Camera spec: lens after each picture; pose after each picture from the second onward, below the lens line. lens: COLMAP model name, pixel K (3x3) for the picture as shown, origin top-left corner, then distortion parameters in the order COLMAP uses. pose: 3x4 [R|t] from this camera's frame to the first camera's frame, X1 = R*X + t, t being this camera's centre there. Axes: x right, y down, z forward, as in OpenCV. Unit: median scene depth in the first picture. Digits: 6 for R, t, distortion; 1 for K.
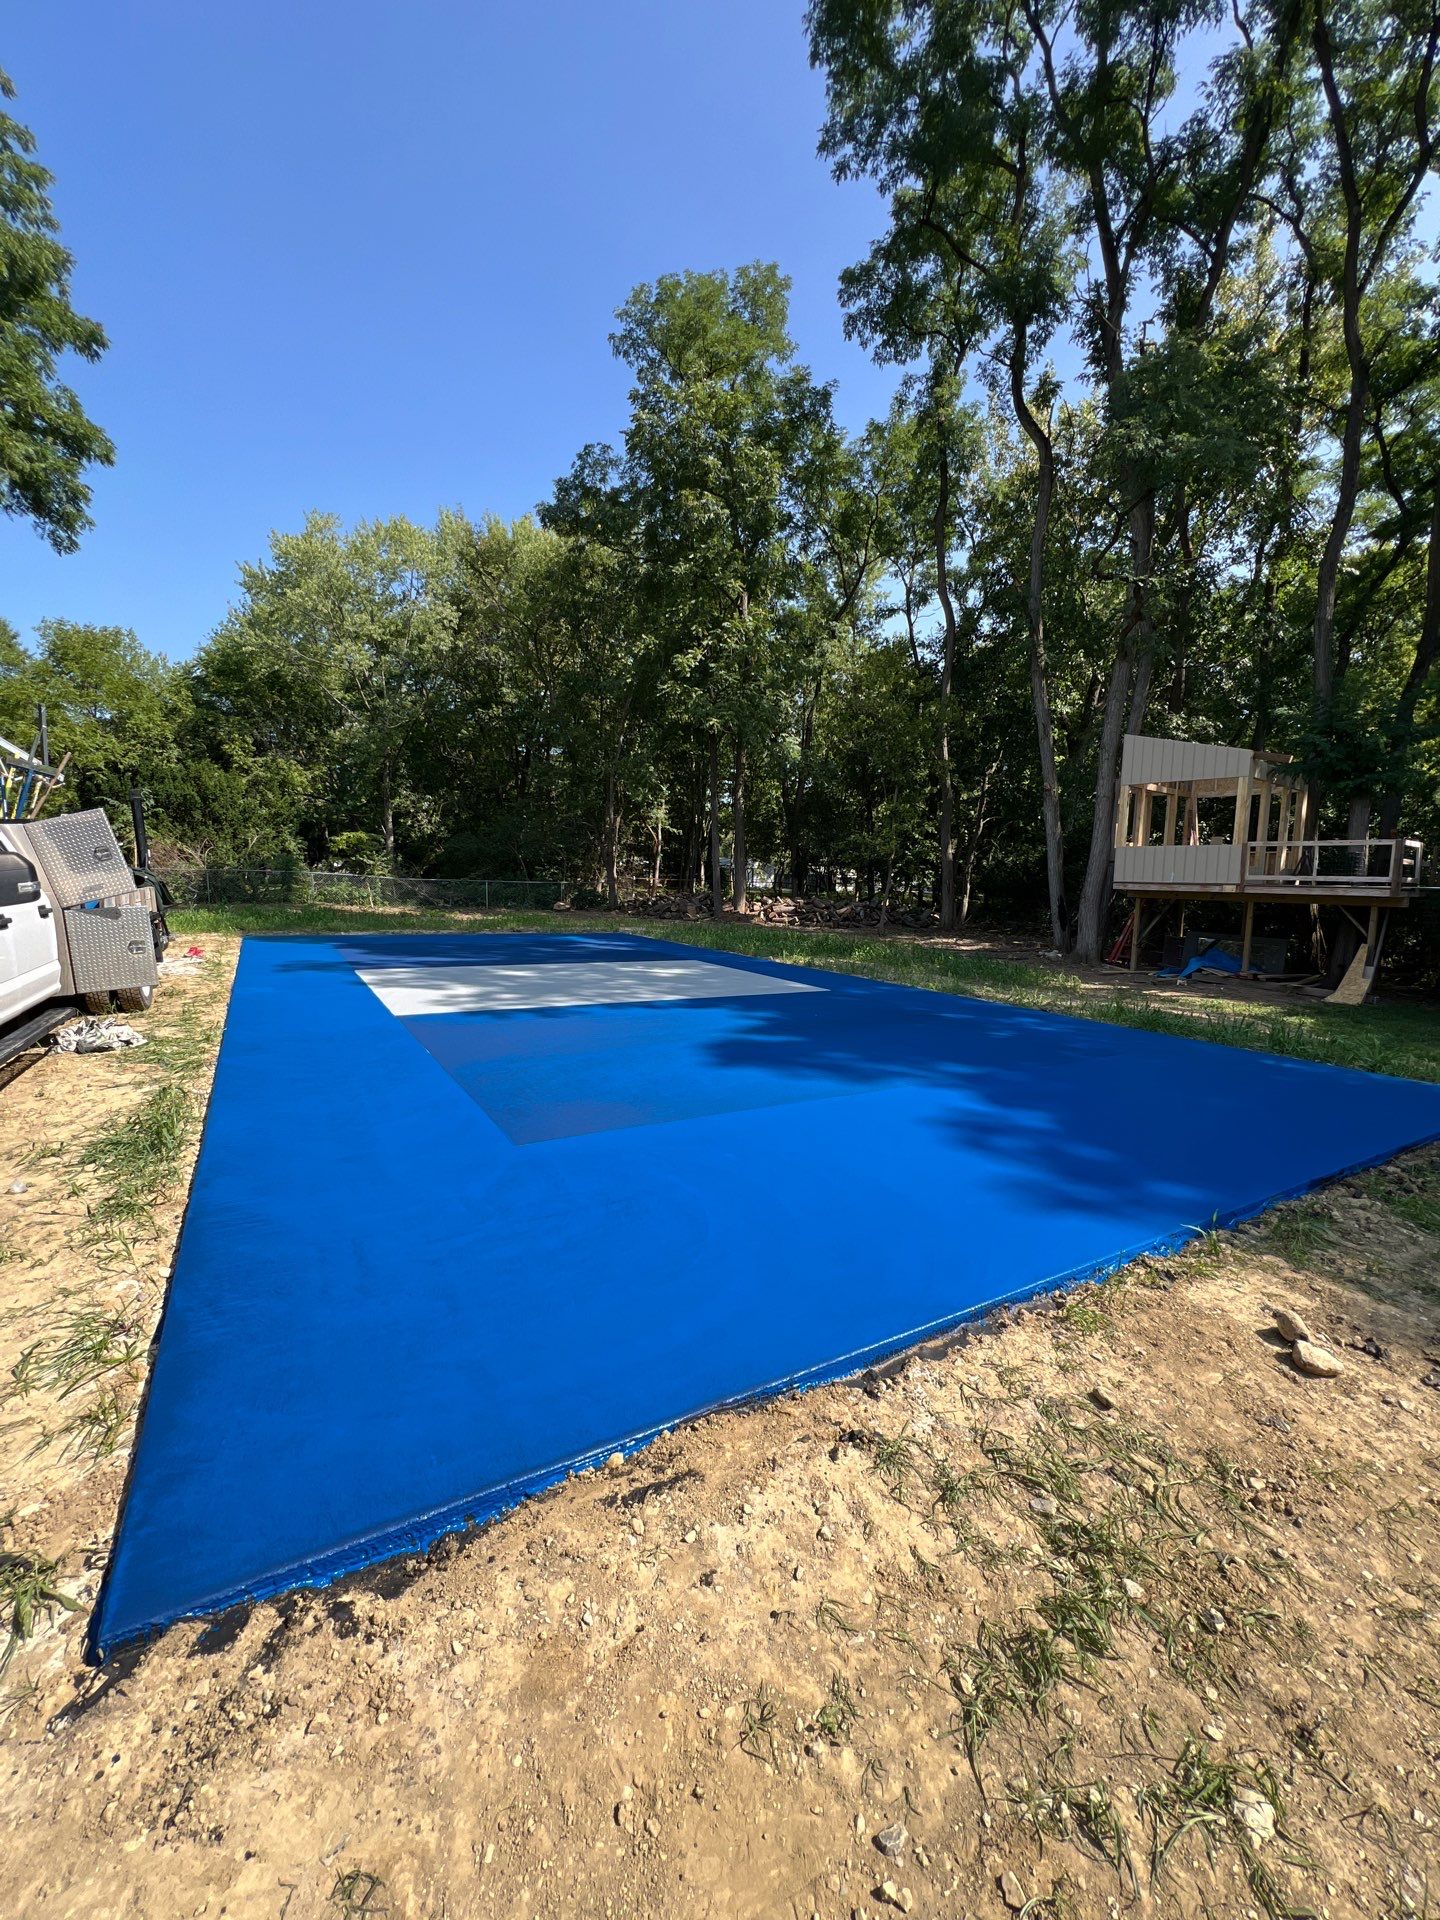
lens RADIAL K [[764.7, 0, 723.3], [0, 764.7, 951.2], [0, 0, 1]] dist [0.000598, -0.000094]
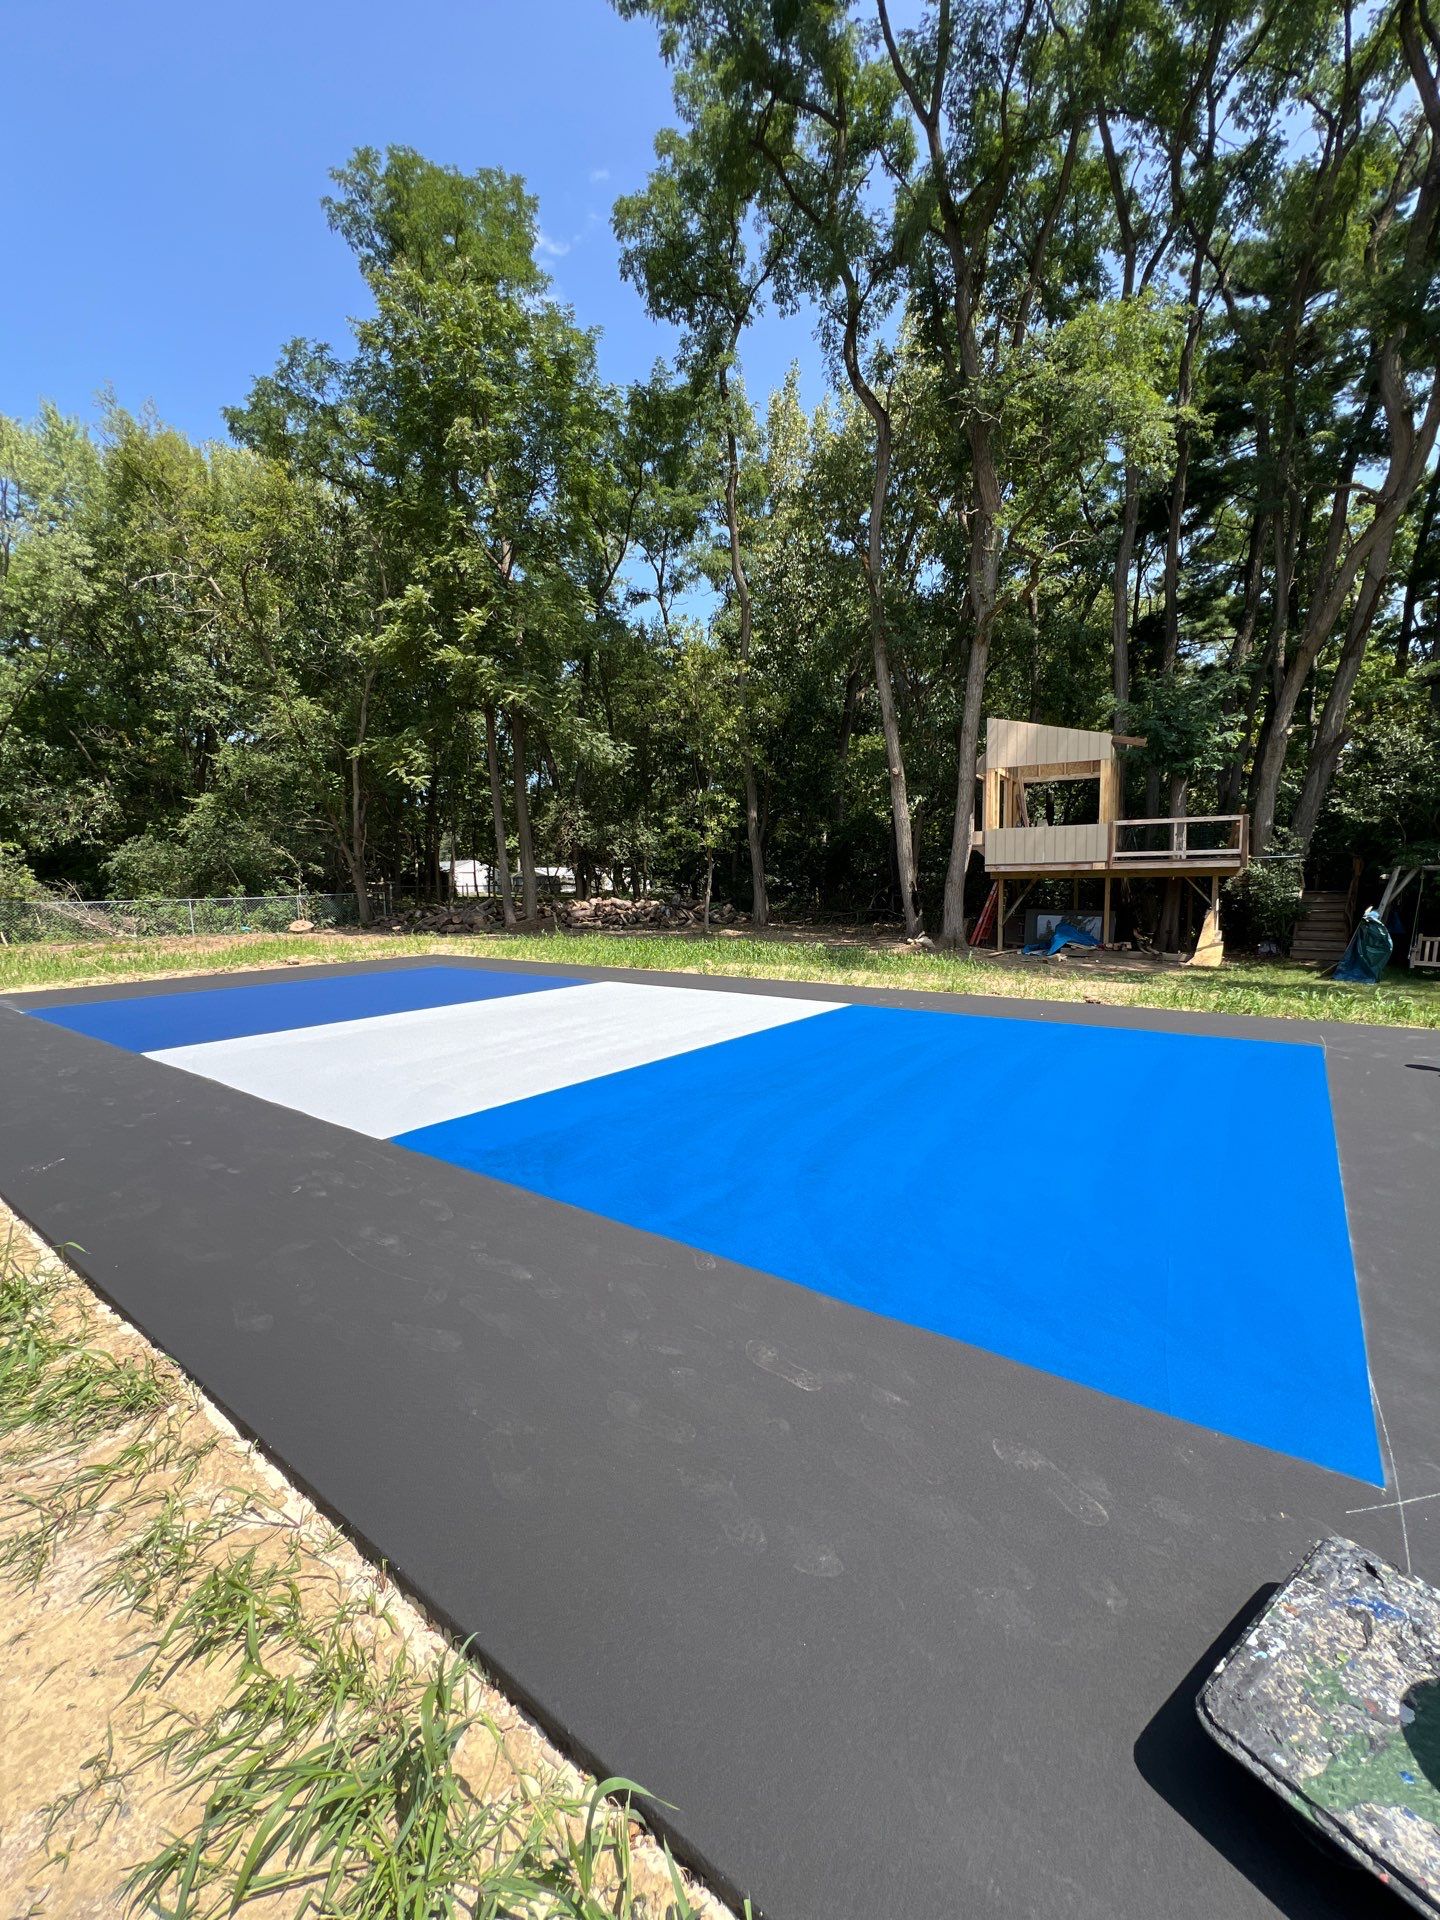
lens RADIAL K [[764.7, 0, 723.3], [0, 764.7, 951.2], [0, 0, 1]] dist [0.000598, -0.000094]
pose [[0.922451, -0.081993, 0.377308, -0.103637], [0.083001, 0.996456, 0.013618, -0.010326], [-0.377088, 0.018755, 0.925988, 0.104725]]
